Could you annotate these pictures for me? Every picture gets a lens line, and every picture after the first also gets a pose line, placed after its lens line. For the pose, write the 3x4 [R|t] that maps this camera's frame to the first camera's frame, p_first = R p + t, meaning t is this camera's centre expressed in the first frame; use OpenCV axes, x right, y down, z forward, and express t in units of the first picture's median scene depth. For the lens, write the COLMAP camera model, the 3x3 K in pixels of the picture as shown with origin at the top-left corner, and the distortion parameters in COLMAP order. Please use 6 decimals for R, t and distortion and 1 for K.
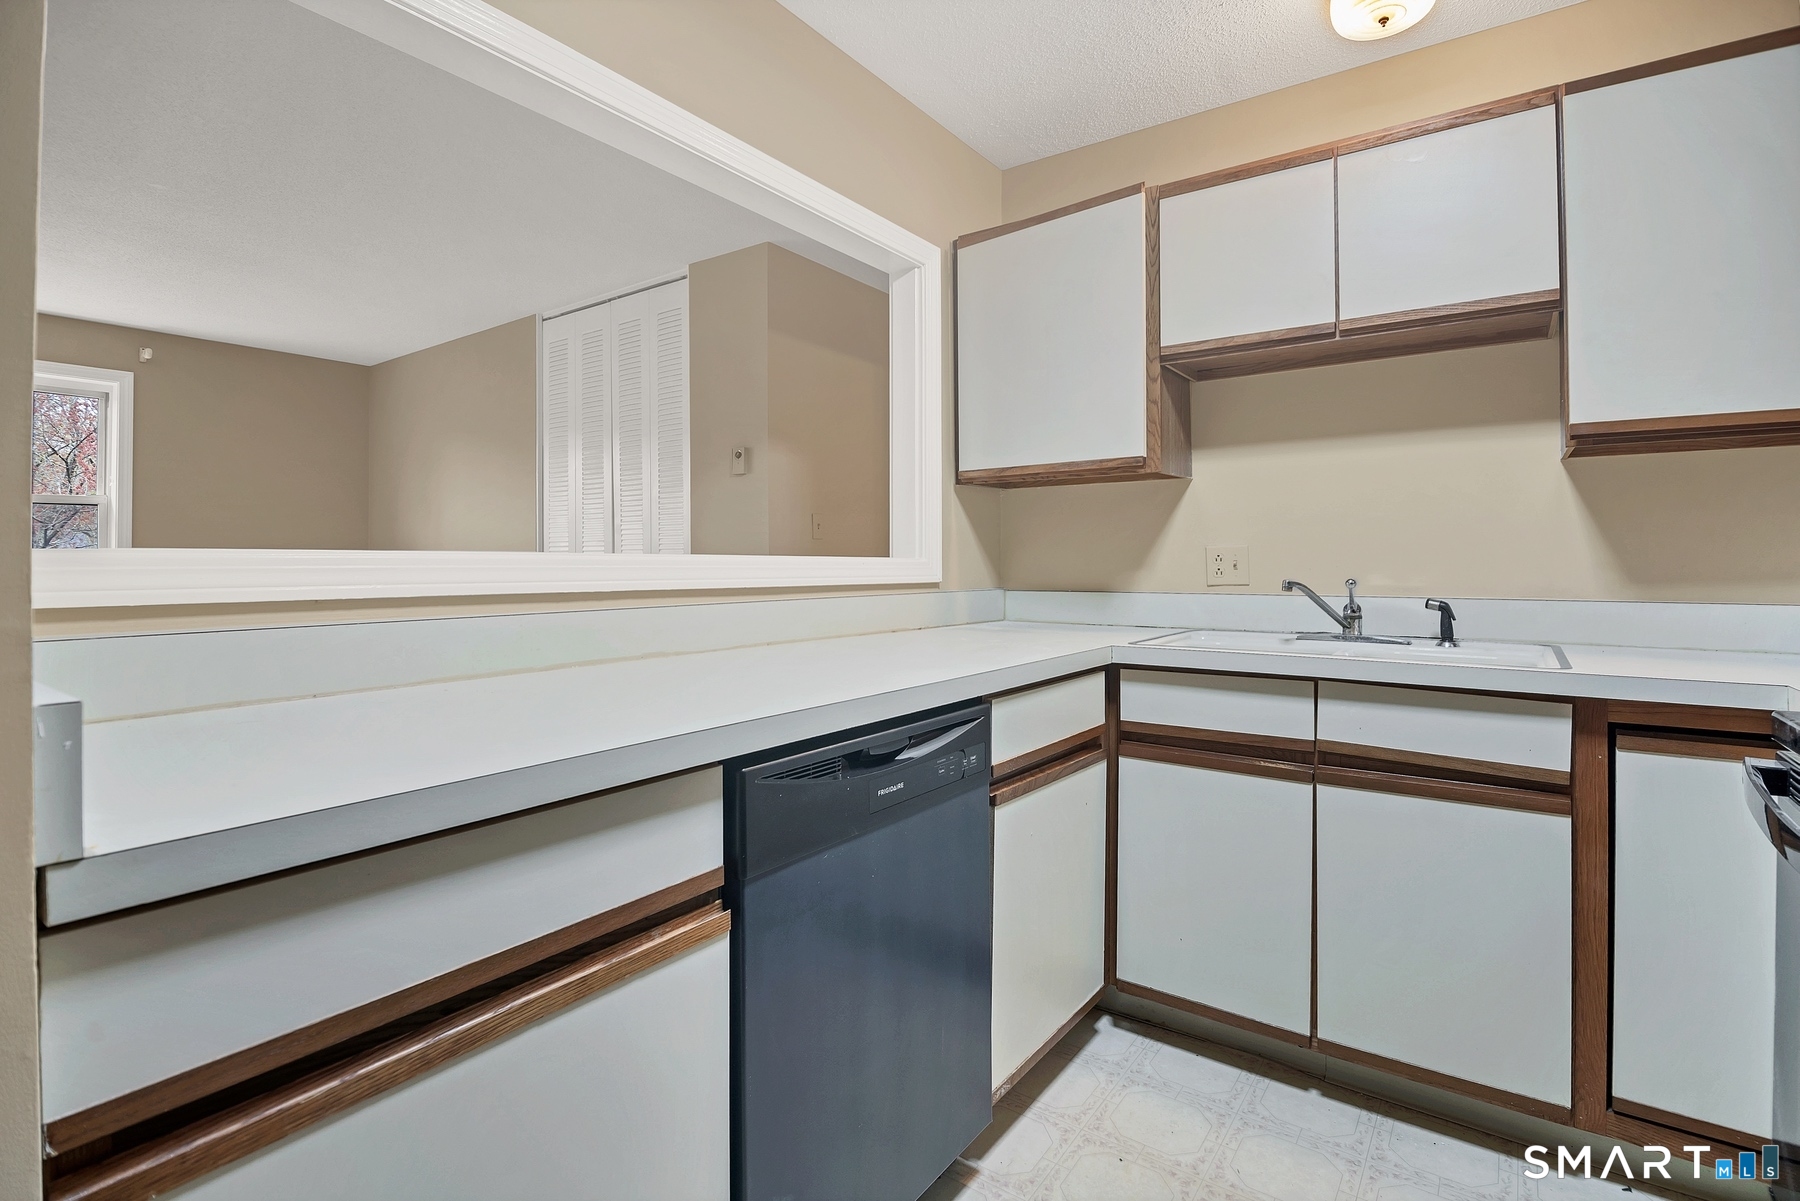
lens RADIAL K [[840.7, 0, 894.8], [0, 840.7, 556.8], [0, 0, 1]] dist [-0.000495, -0.008227]
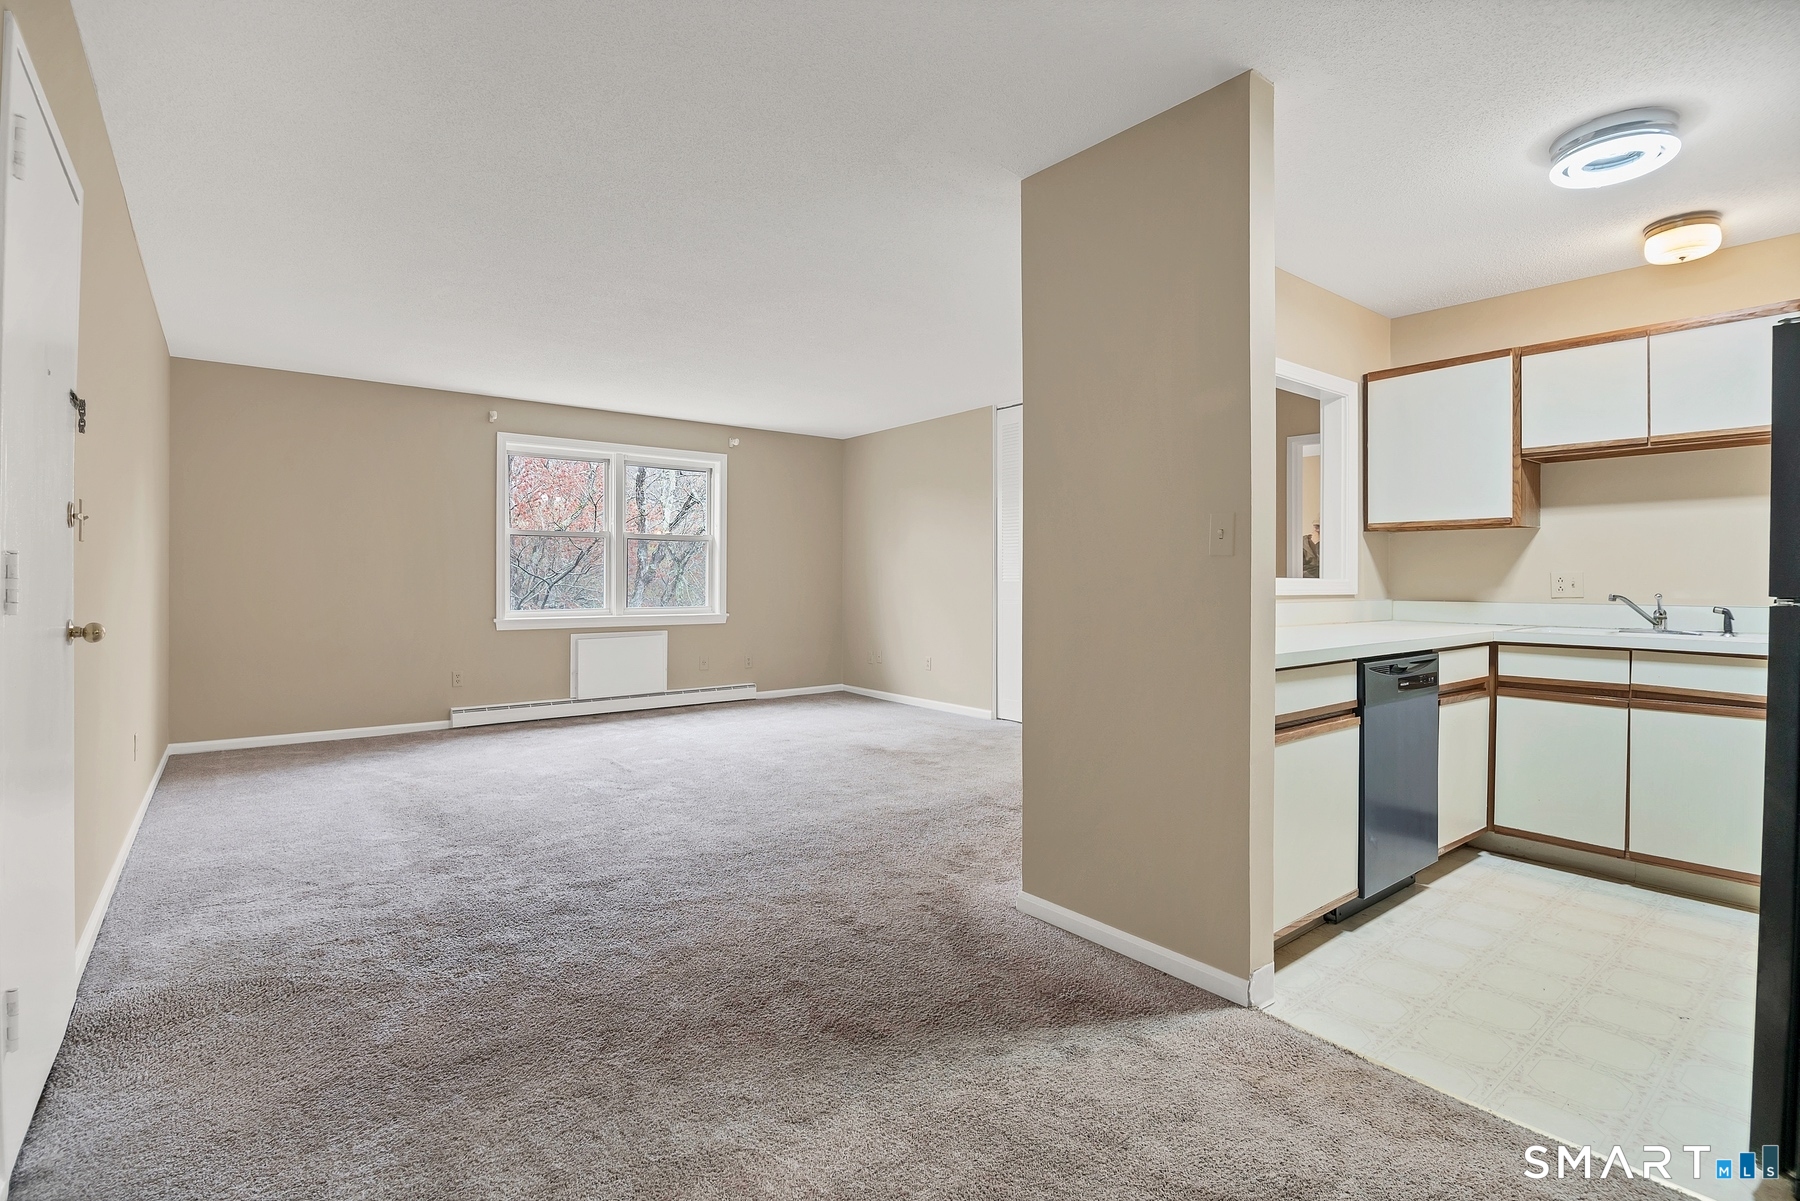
lens RADIAL K [[842.8, 0, 901.0], [0, 842.8, 578.7], [0, 0, 1]] dist [-0.001063, -0.010916]
pose [[0.964607, 0.004979, -0.263646, -0.444273], [-0.003082, 0.999966, 0.007607, -0.010061], [0.263674, -0.006525, 0.964590, -0.947903]]
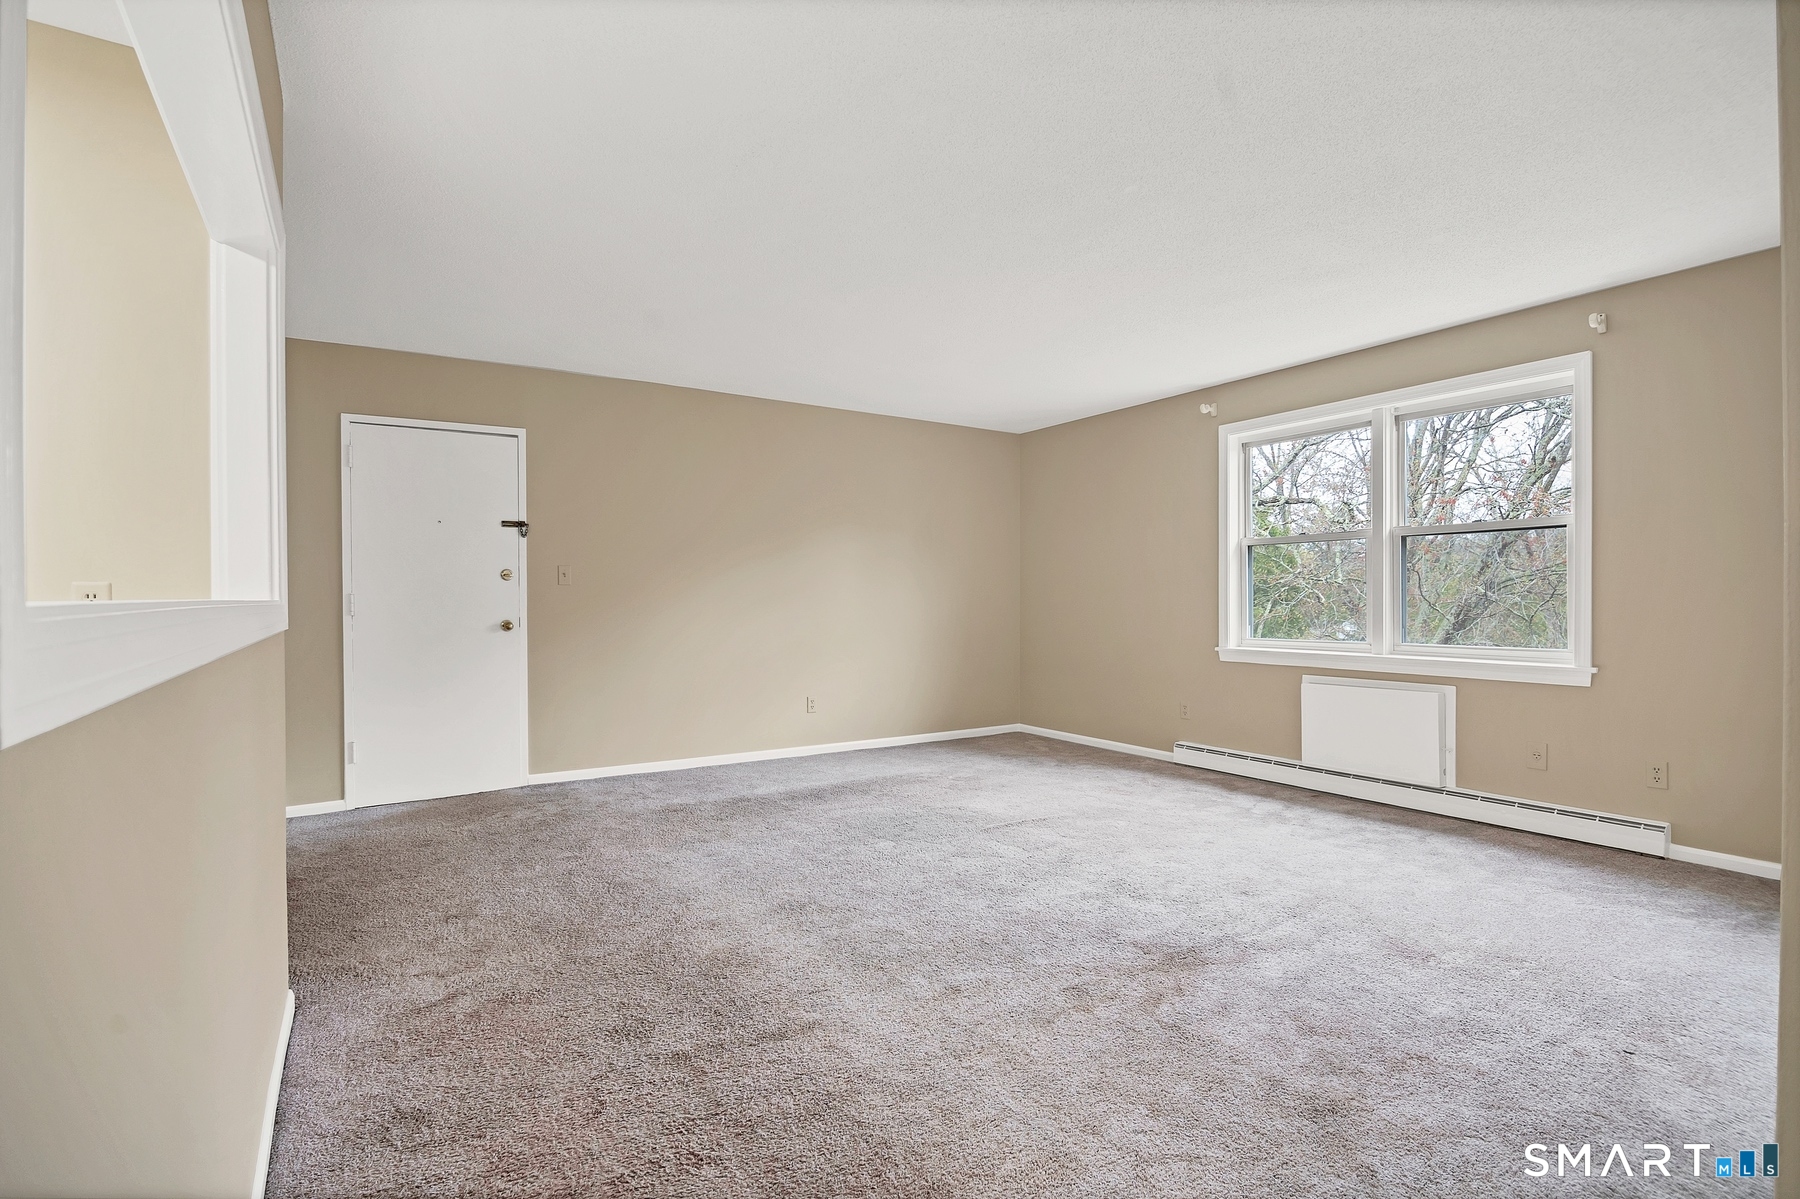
lens RADIAL K [[841.4, 0, 900.0], [0, 841.4, 599.5], [0, 0, 1]] dist [-0.000541, -0.000157]
pose [[-0.357512, 0.002016, -0.933906, 0.093396], [0.008562, 0.999963, -0.001119, 0.012063], [0.933869, -0.008396, -0.357516, 1.572487]]
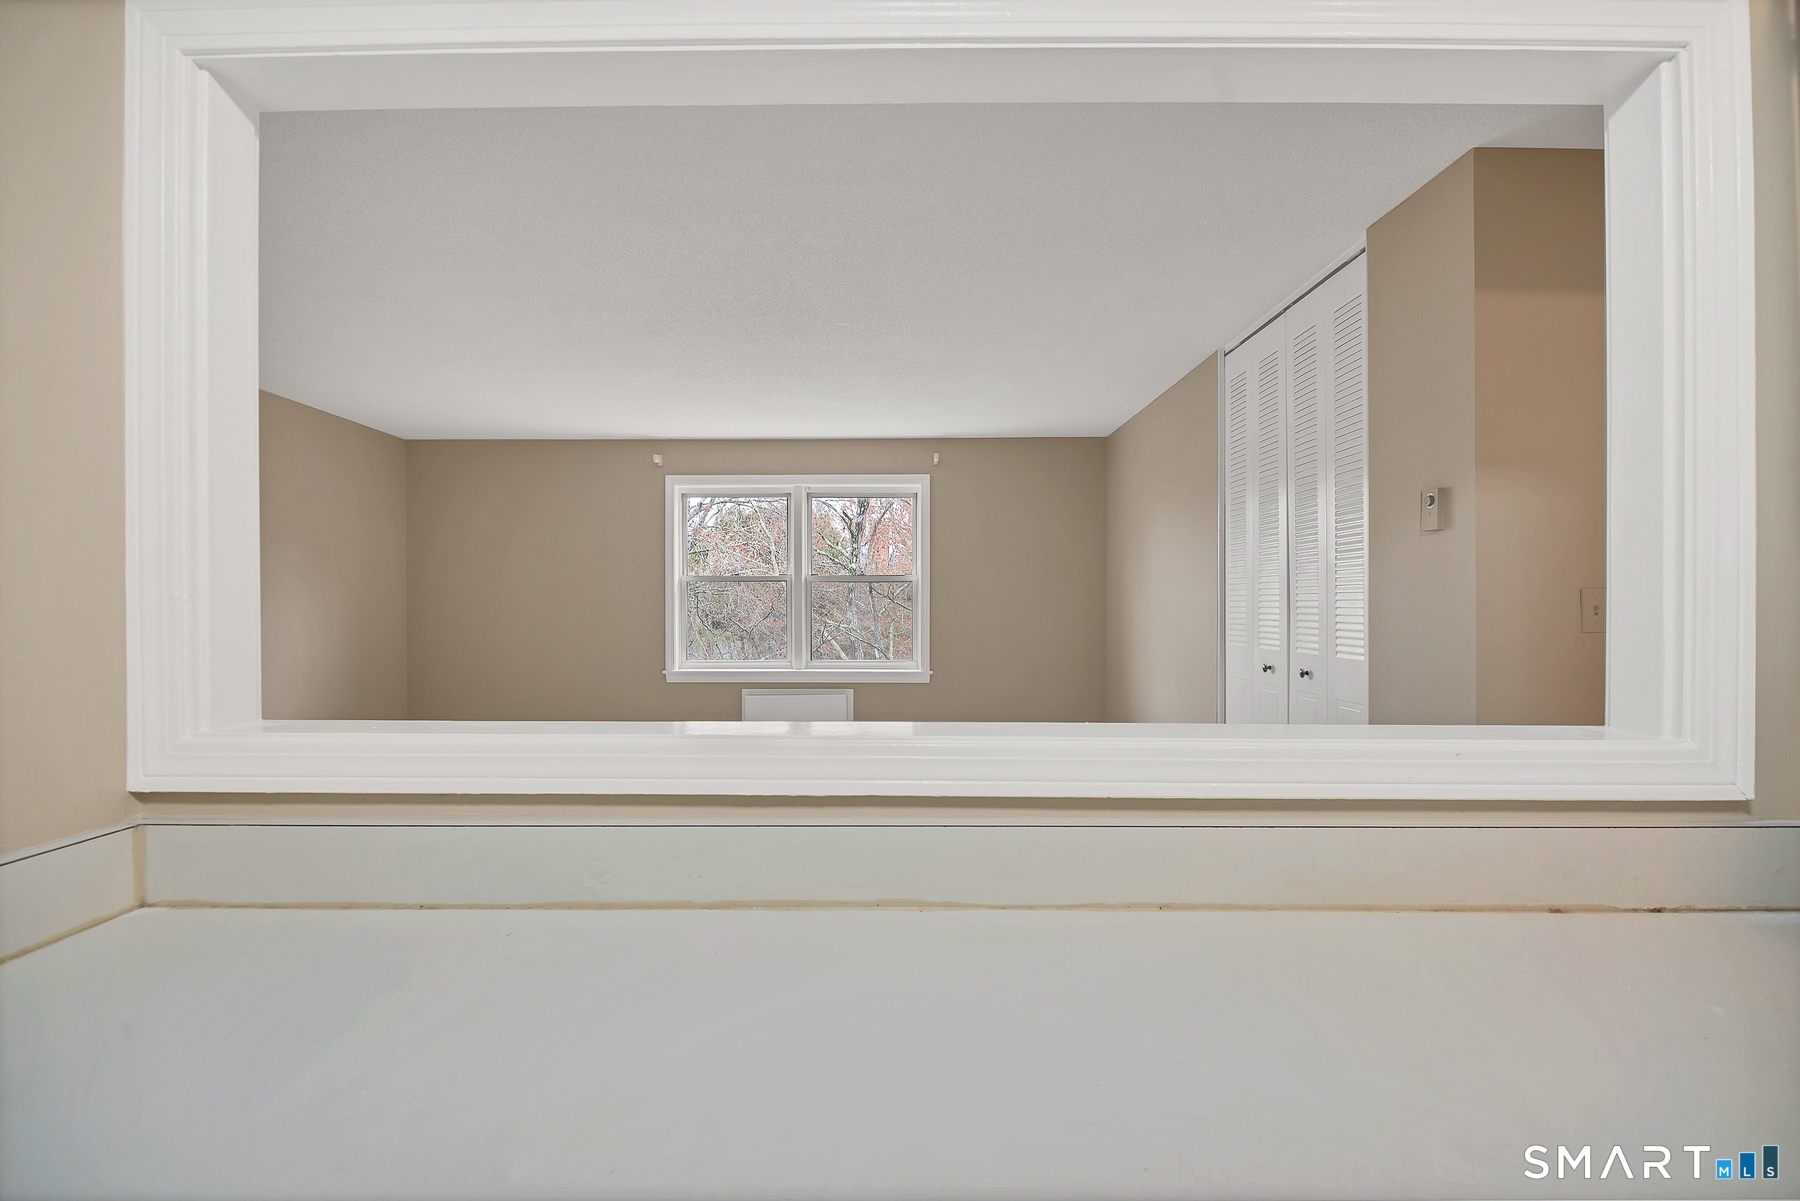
lens RADIAL K [[841.4, 0, 900.0], [0, 841.4, 600.5], [0, 0, 1]] dist [-0.000541, -0.000157]
pose [[0.584488, 0.001897, -0.811400, 0.178853], [0.004404, 0.999975, 0.005510, -0.091094], [0.811390, -0.006794, 0.584465, 0.535956]]
